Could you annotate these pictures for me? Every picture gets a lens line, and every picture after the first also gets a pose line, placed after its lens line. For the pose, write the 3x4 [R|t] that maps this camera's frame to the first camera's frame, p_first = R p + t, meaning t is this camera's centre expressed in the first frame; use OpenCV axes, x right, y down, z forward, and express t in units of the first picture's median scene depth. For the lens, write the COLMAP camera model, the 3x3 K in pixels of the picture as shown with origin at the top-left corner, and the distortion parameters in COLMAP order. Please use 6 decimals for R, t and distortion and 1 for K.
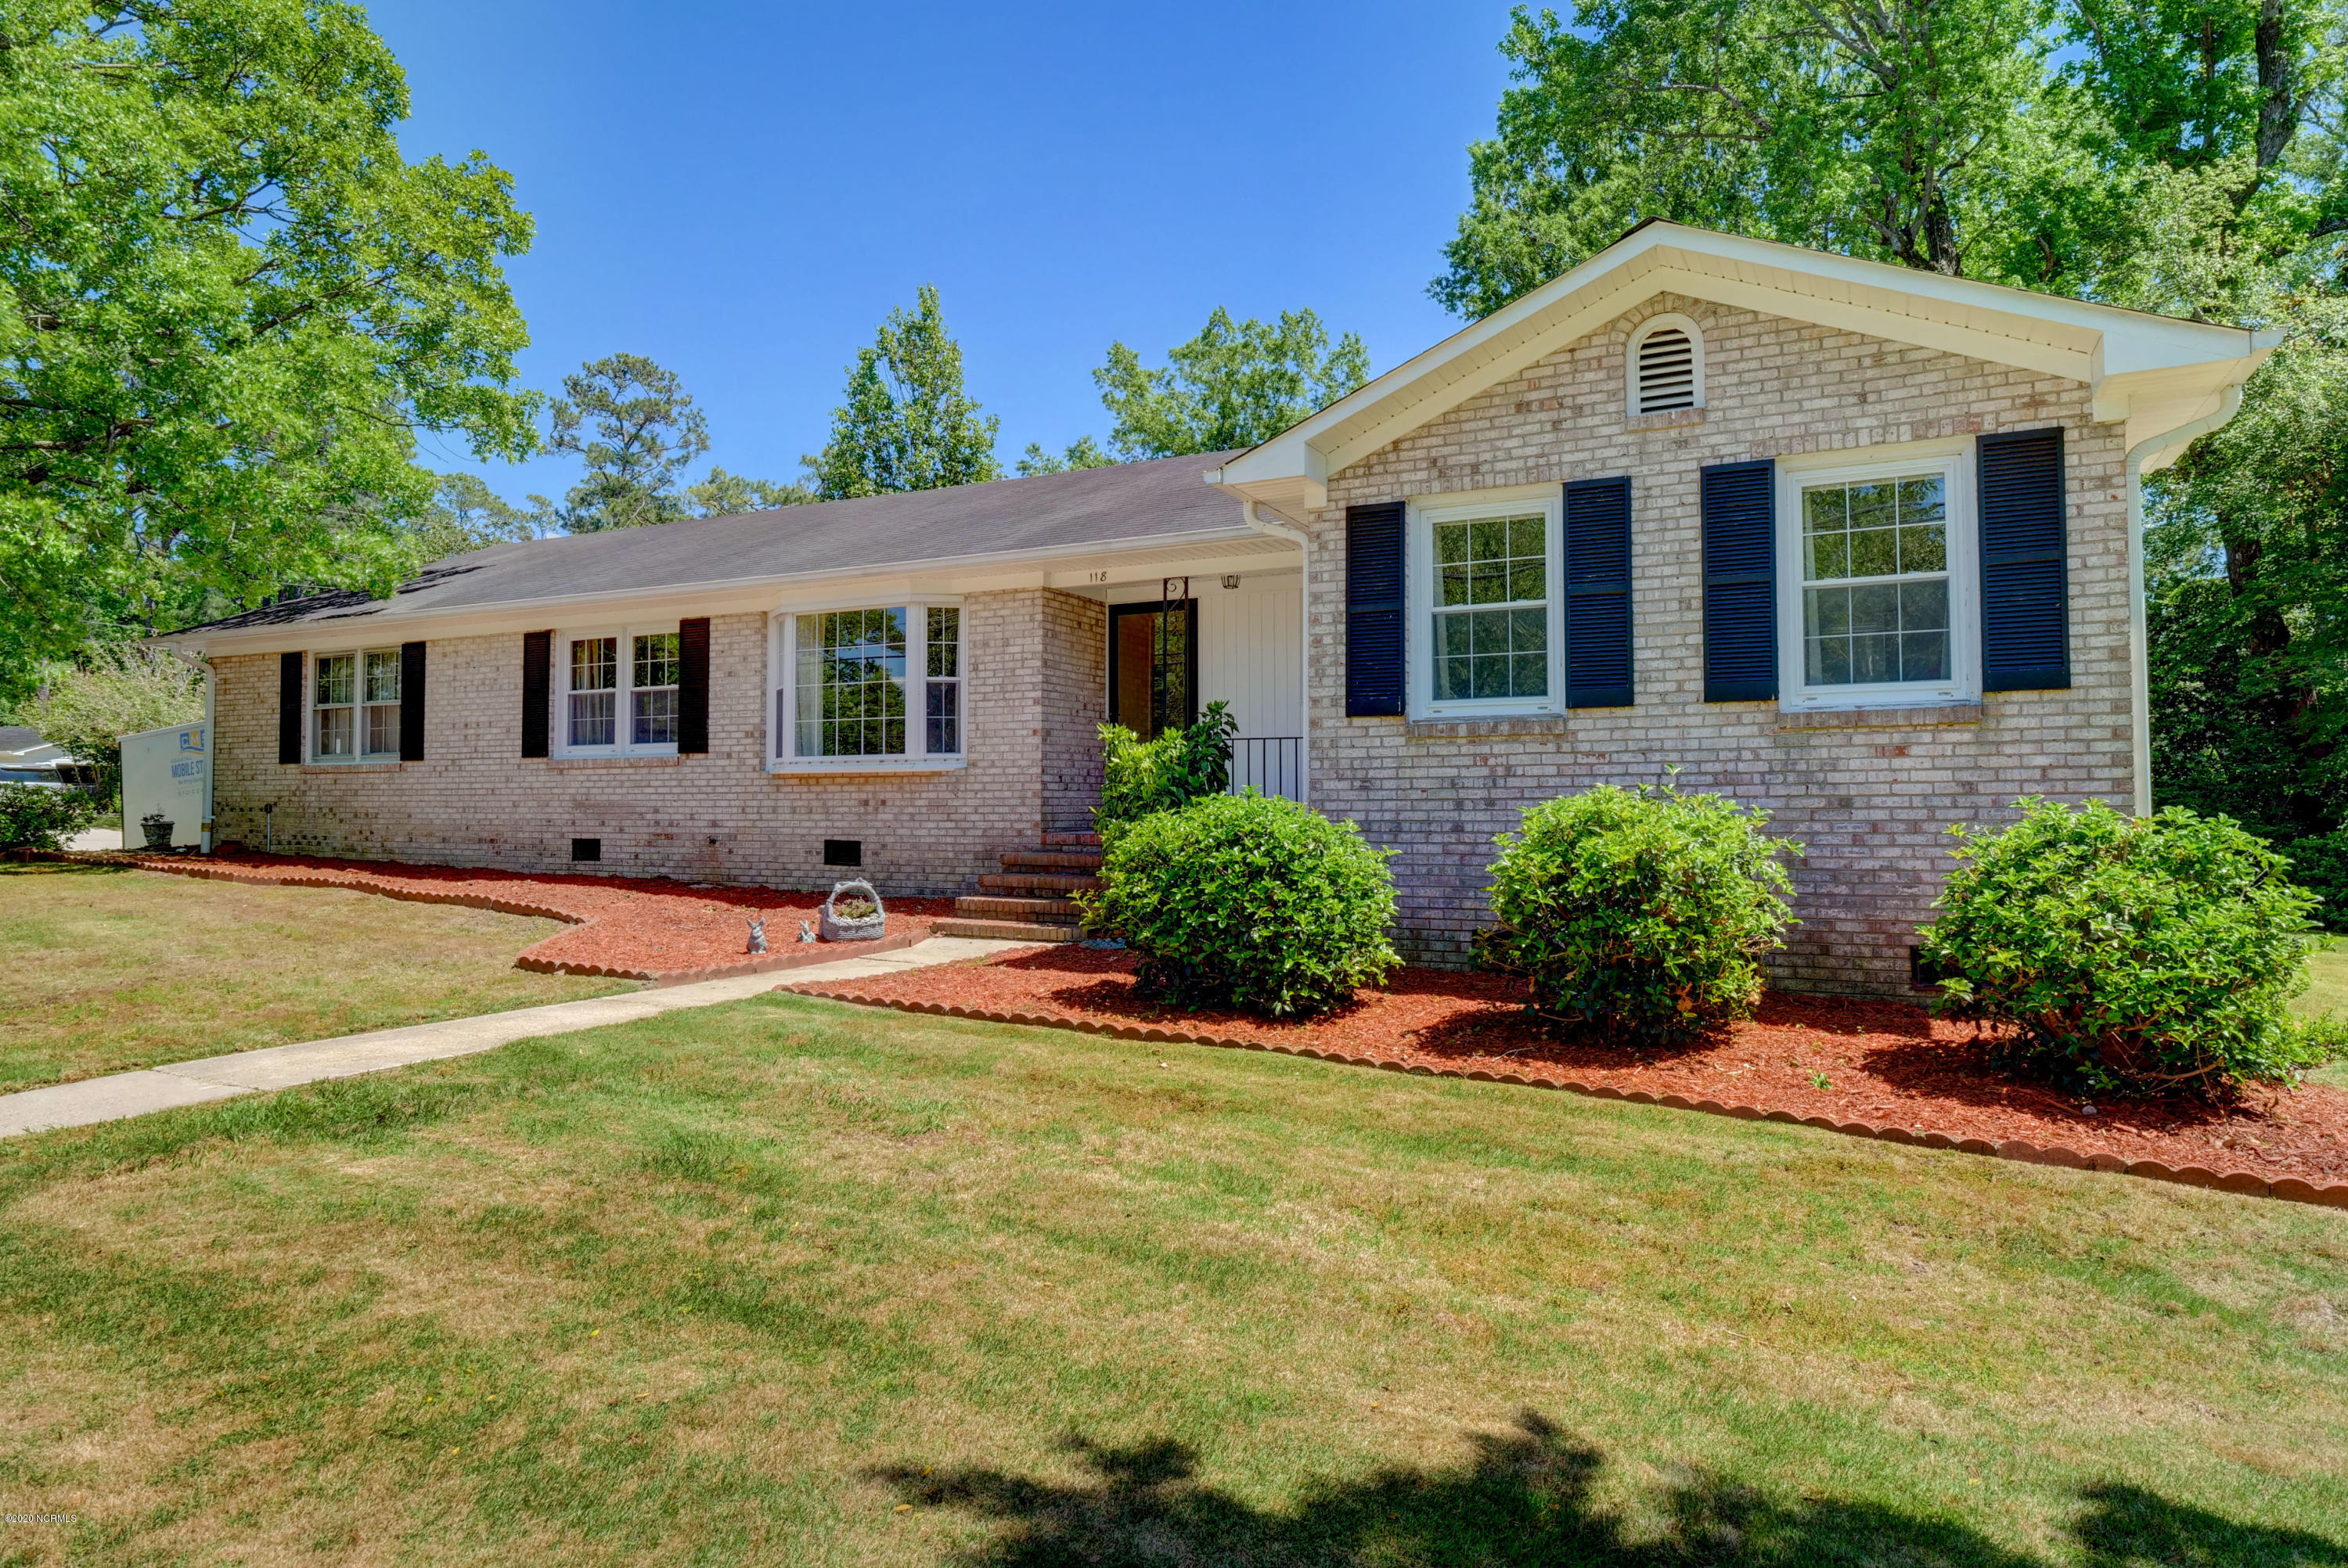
lens RADIAL K [[1368.9, 0, 1174.0], [0, 1368.9, 777.4], [0, 0, 1]] dist [0.007995, 0.000550]
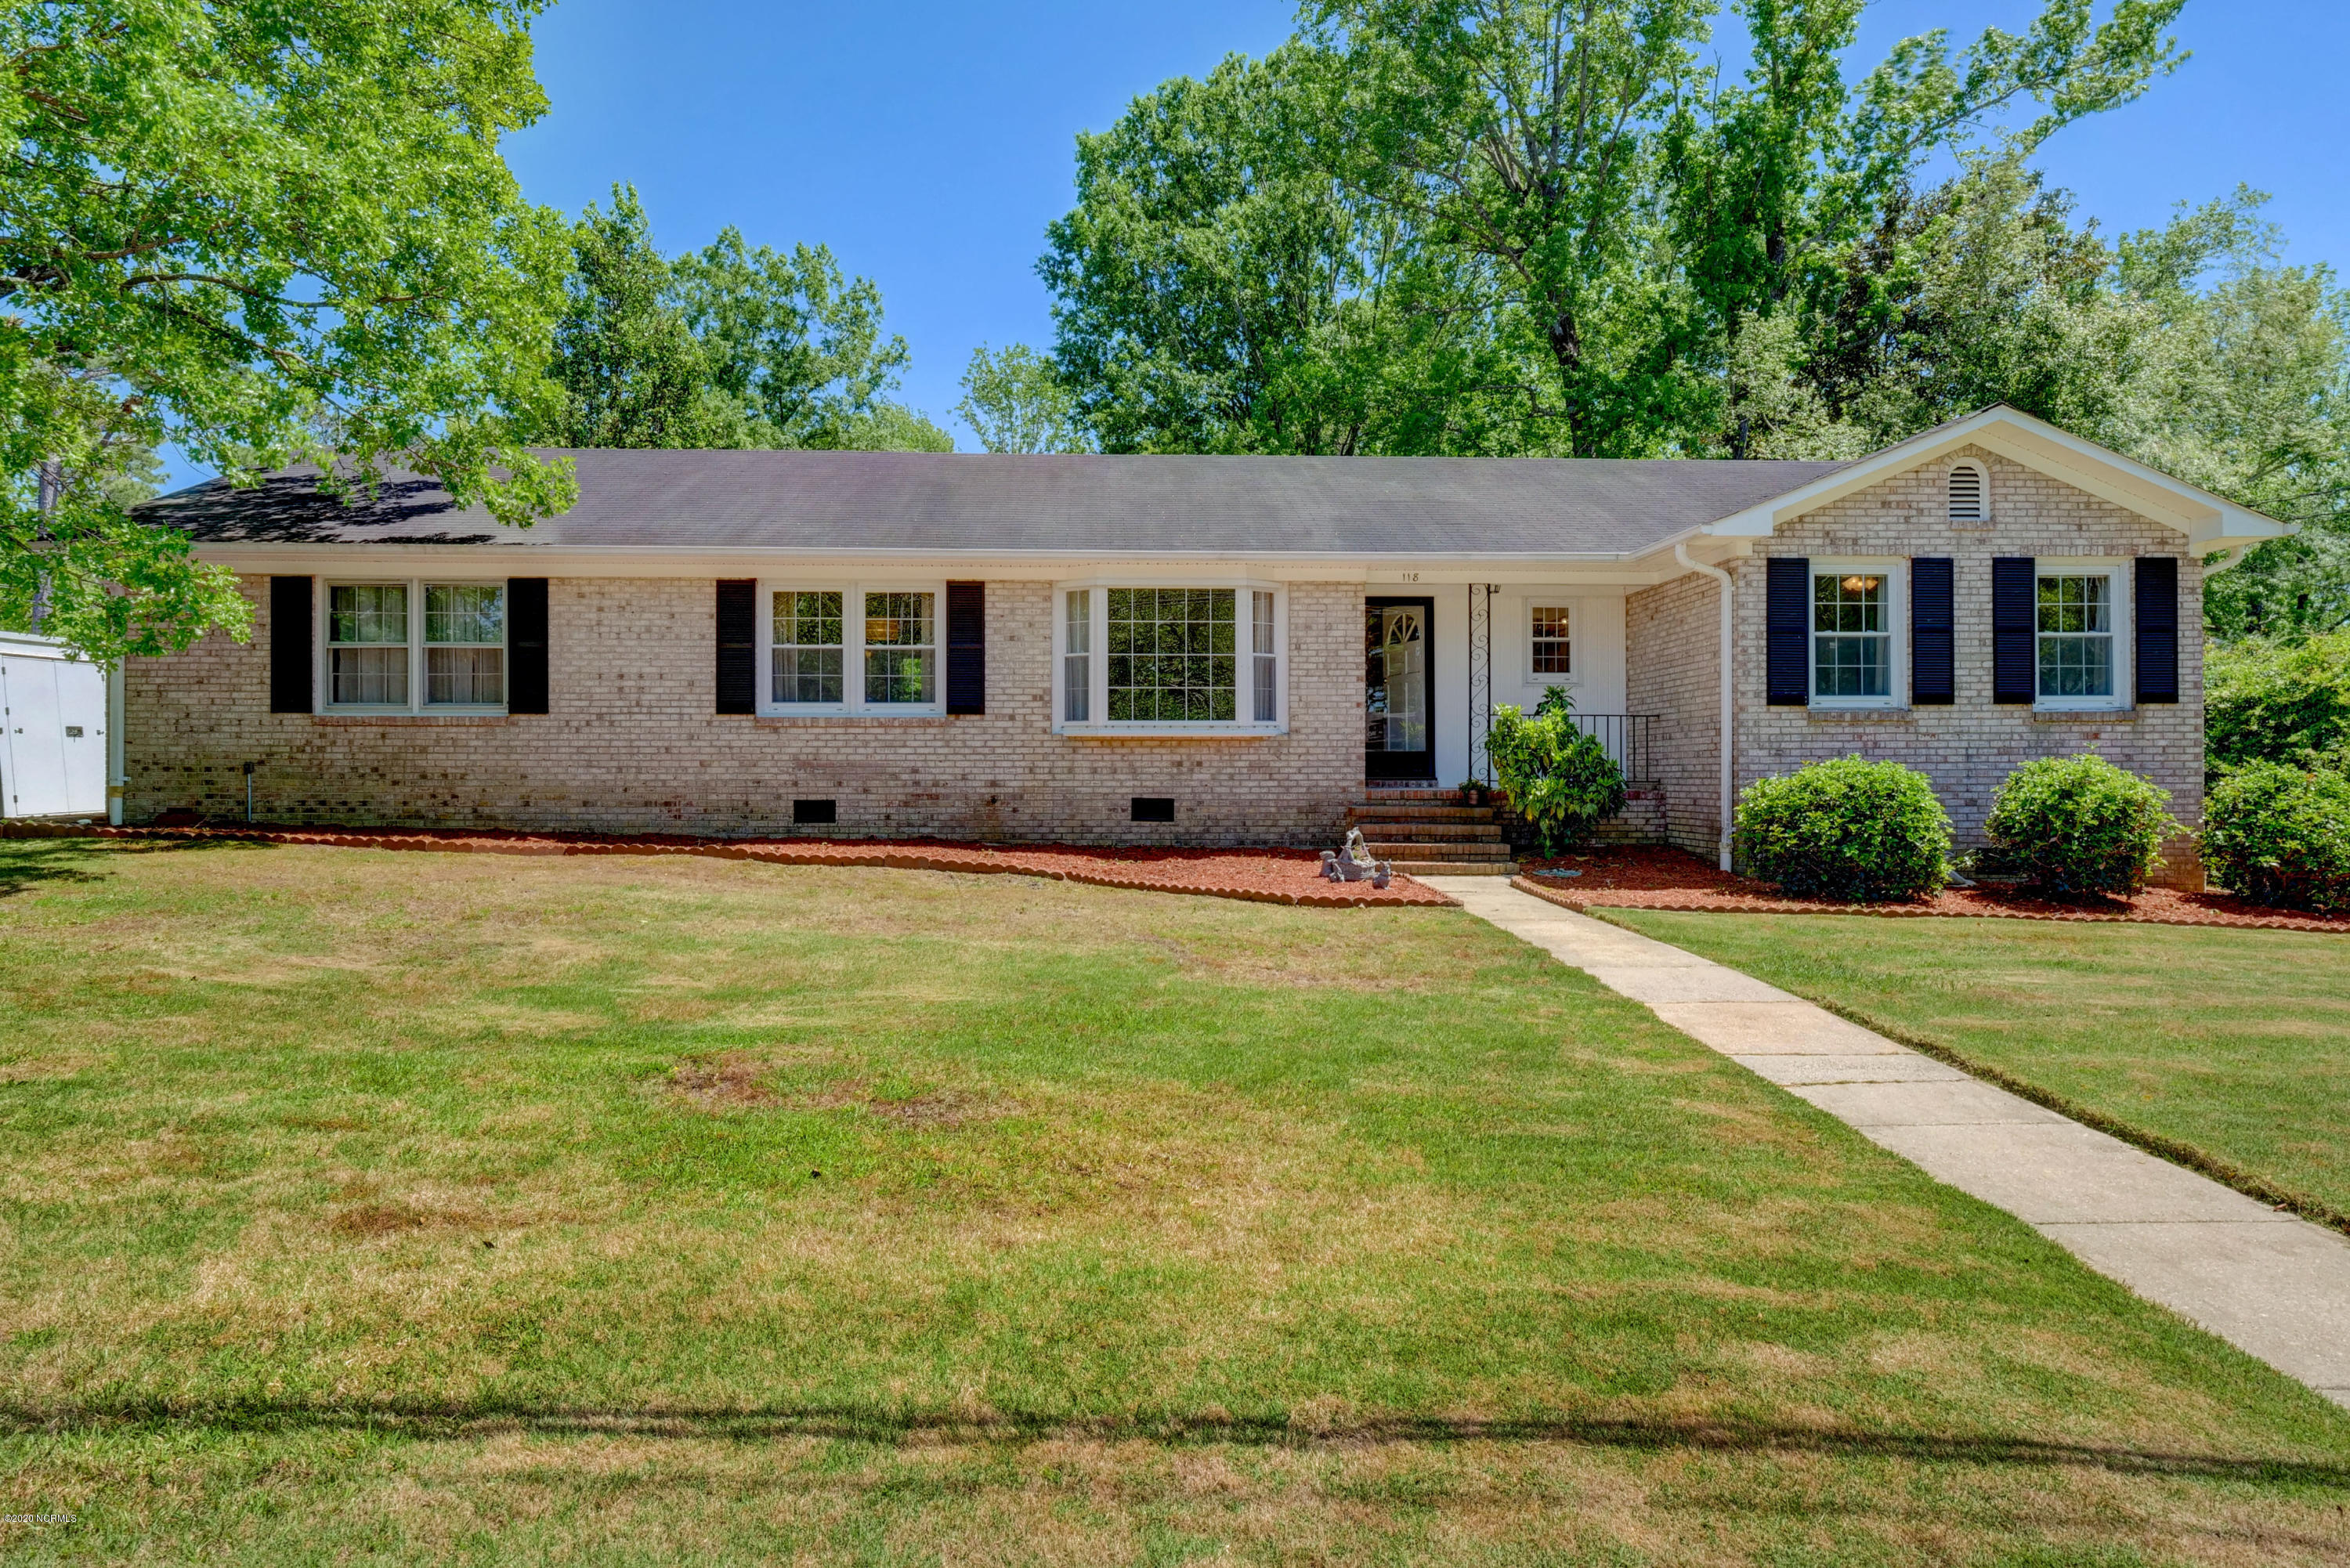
lens RADIAL K [[1450.0, 0, 1171.3], [0, 1450.0, 781.1], [0, 0, 1]] dist [0.006929, -0.001163]
pose [[0.872068, -0.001392, 0.489383, -0.825758], [-0.012125, 0.999628, 0.024449, 0.004063], [-0.489235, -0.027255, 0.871726, -0.015083]]
